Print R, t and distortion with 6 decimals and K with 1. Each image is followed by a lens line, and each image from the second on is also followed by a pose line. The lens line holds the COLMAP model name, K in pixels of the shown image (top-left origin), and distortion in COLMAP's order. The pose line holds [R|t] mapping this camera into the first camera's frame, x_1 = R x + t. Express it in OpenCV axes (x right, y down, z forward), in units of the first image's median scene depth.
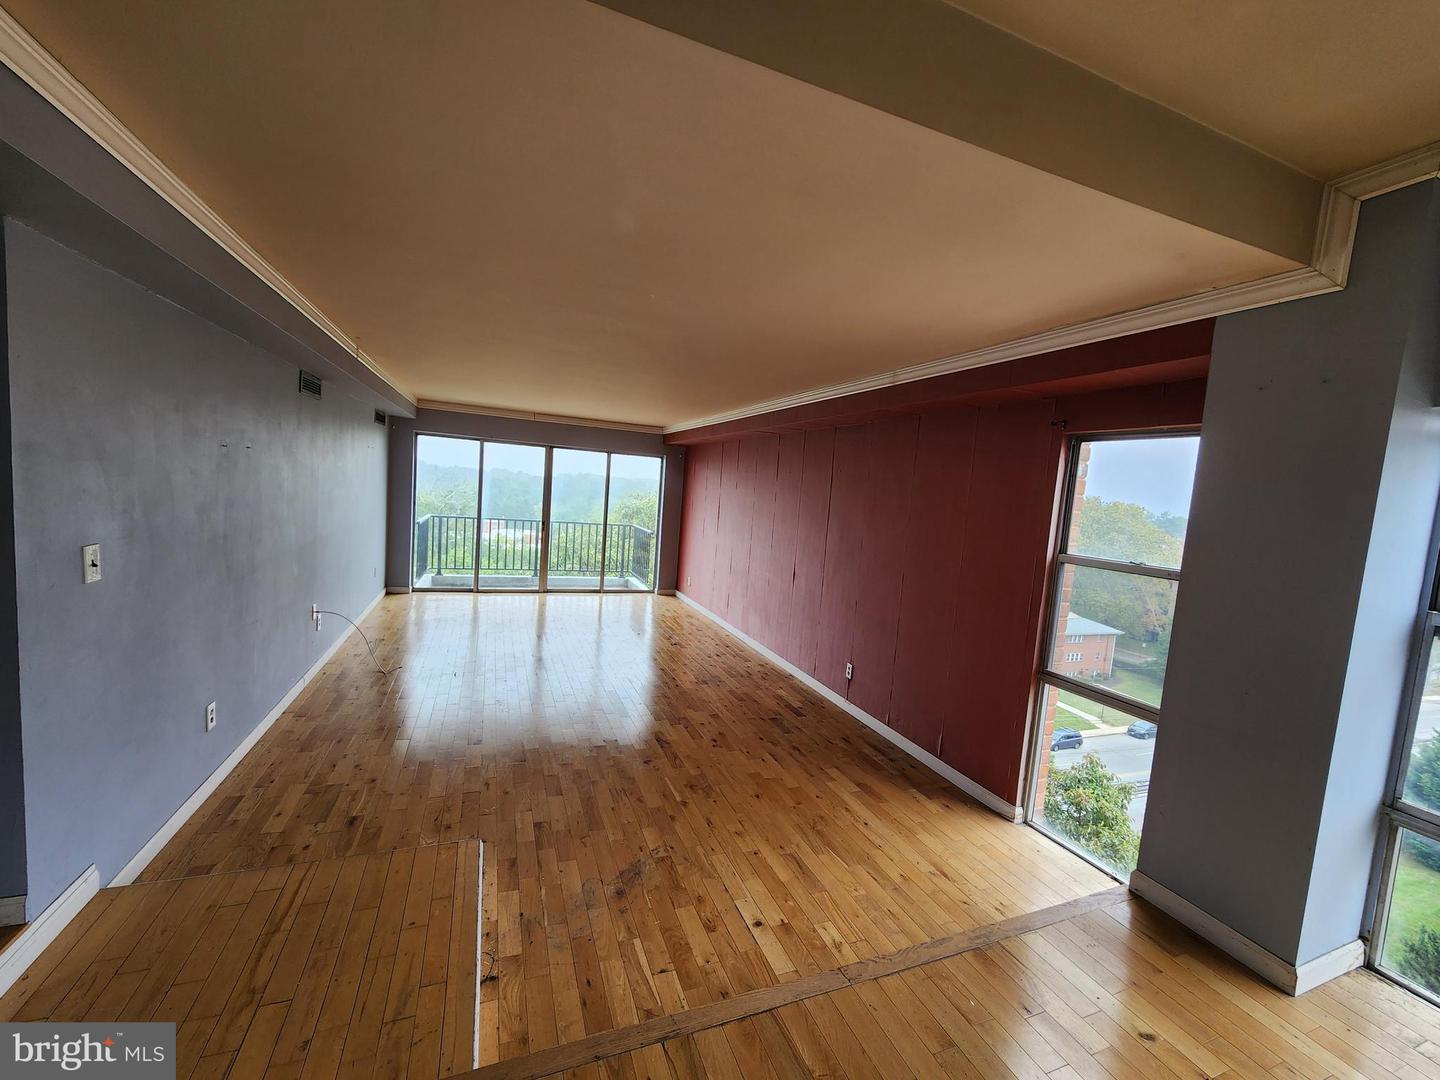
lens RADIAL K [[591.0, 0, 731.5], [0, 591.0, 536.7], [0, 0, 1]] dist [-0.001518, 0.000091]
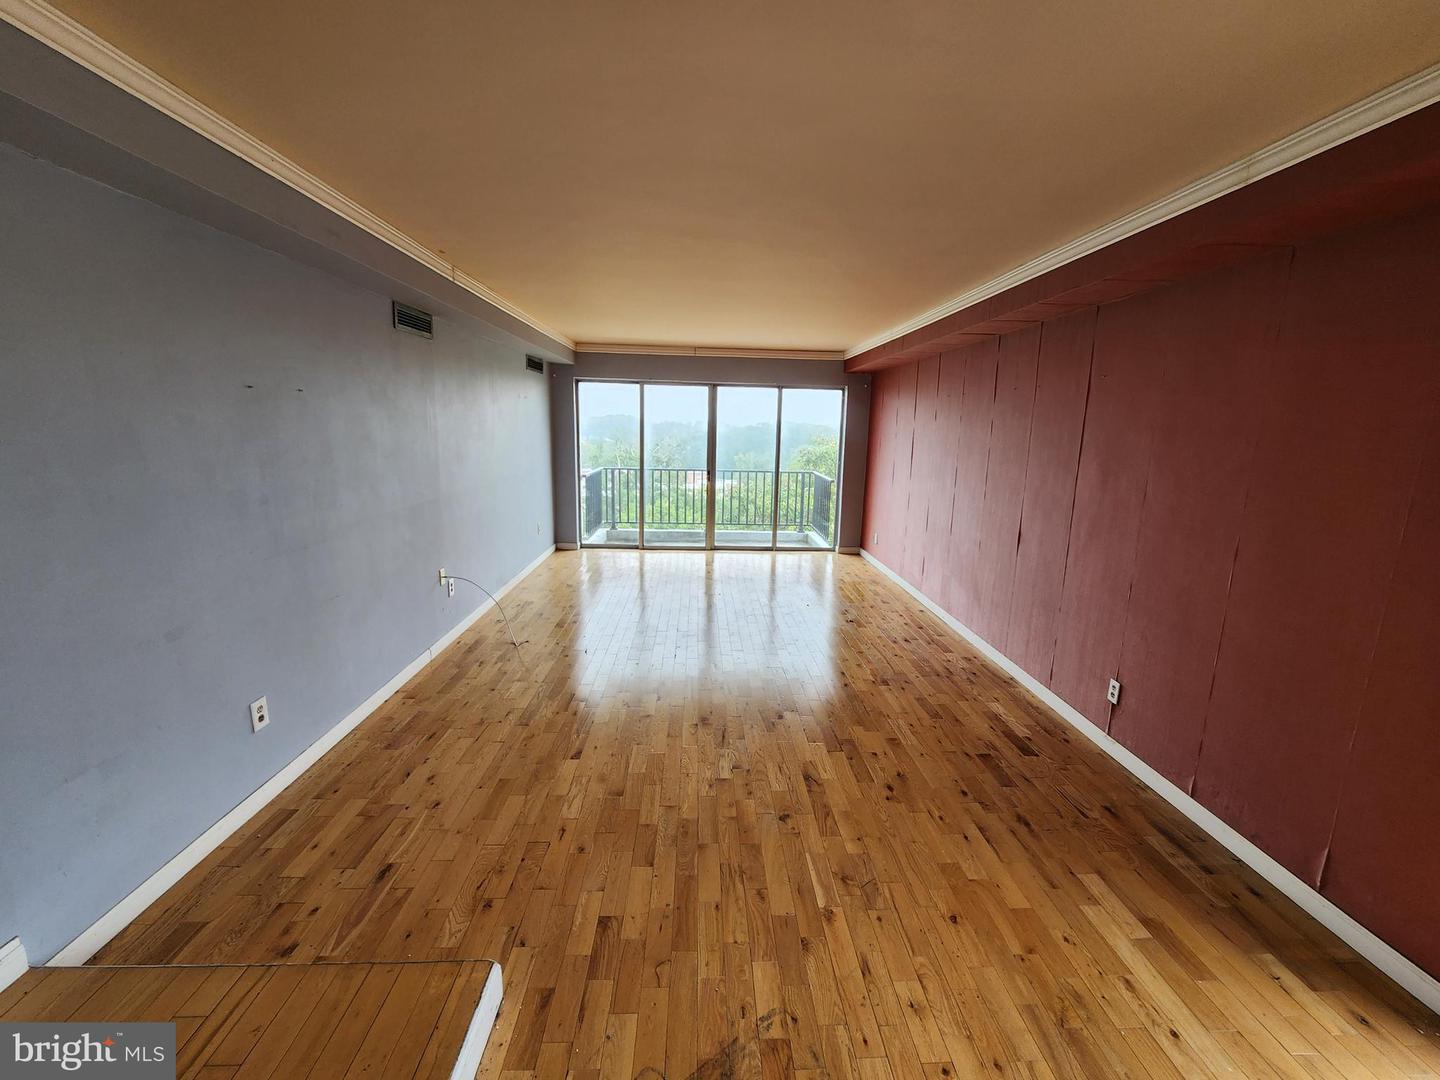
lens RADIAL K [[591.0, 0, 728.4], [0, 591.0, 542.0], [0, 0, 1]] dist [-0.001518, 0.000091]
pose [[0.942954, 0.009917, -0.332776, 0.017384], [0.022707, 0.995313, 0.094003, -0.003332], [0.332149, -0.096197, 0.938309, 0.290433]]
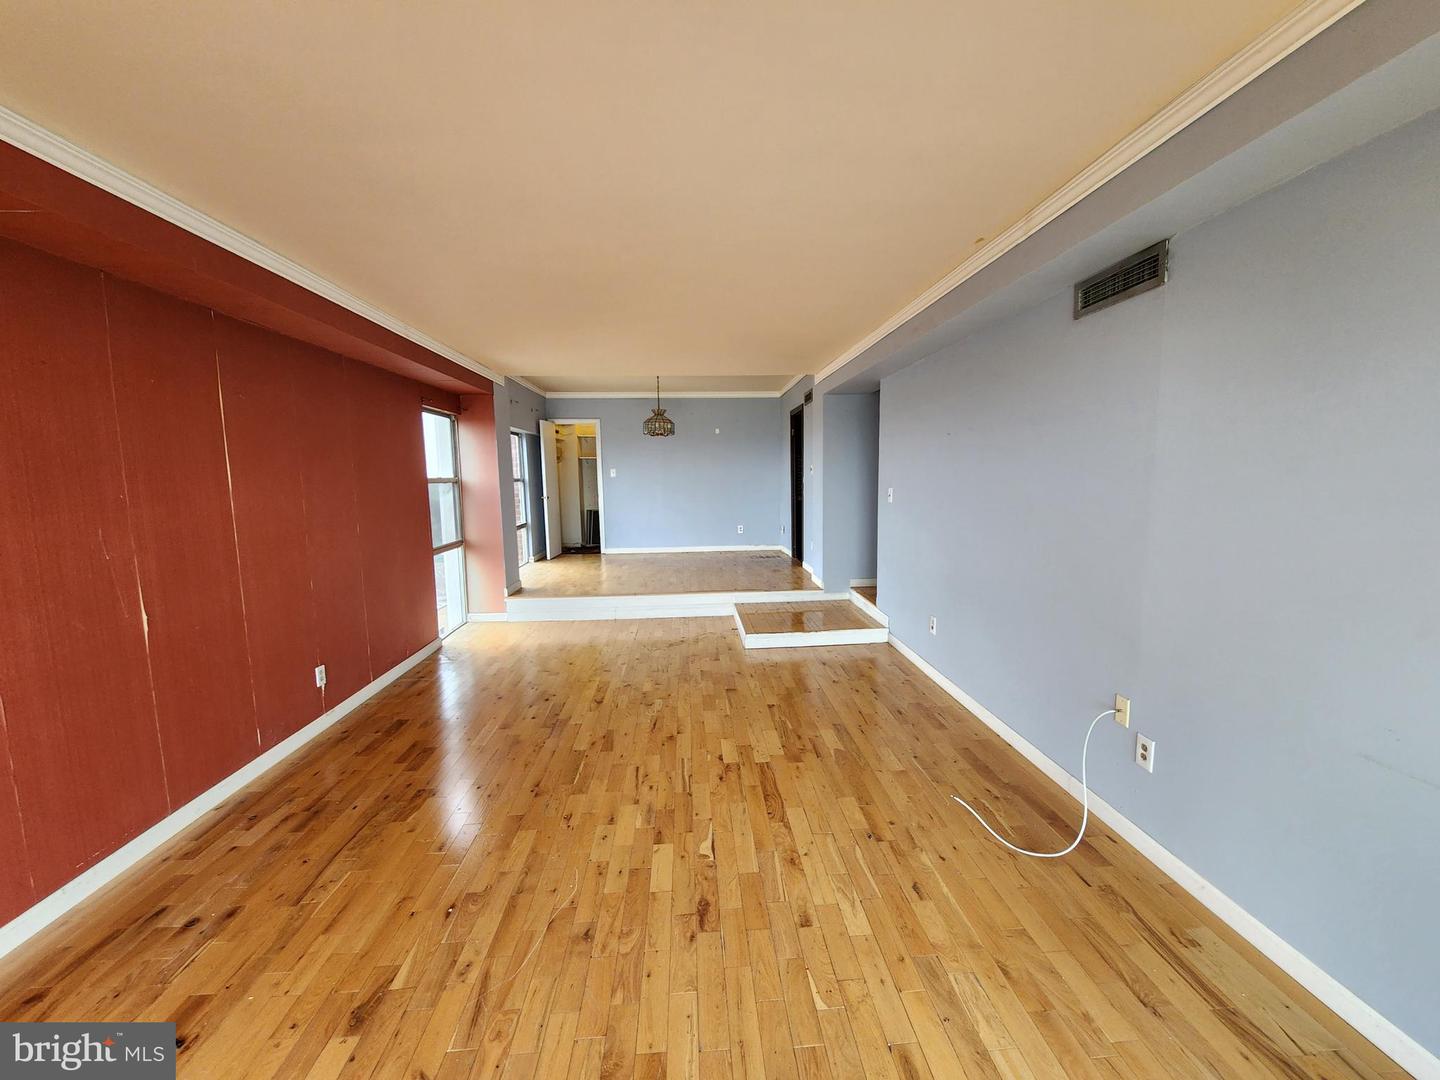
lens RADIAL K [[591.0, 0, 719.9], [0, 591.0, 549.0], [0, 0, 1]] dist [-0.001518, 0.000091]
pose [[-0.945223, -0.102729, 0.309840, -0.516645], [-0.031361, 0.973376, 0.227057, -0.119559], [-0.324916, 0.204903, -0.923279, 1.563445]]
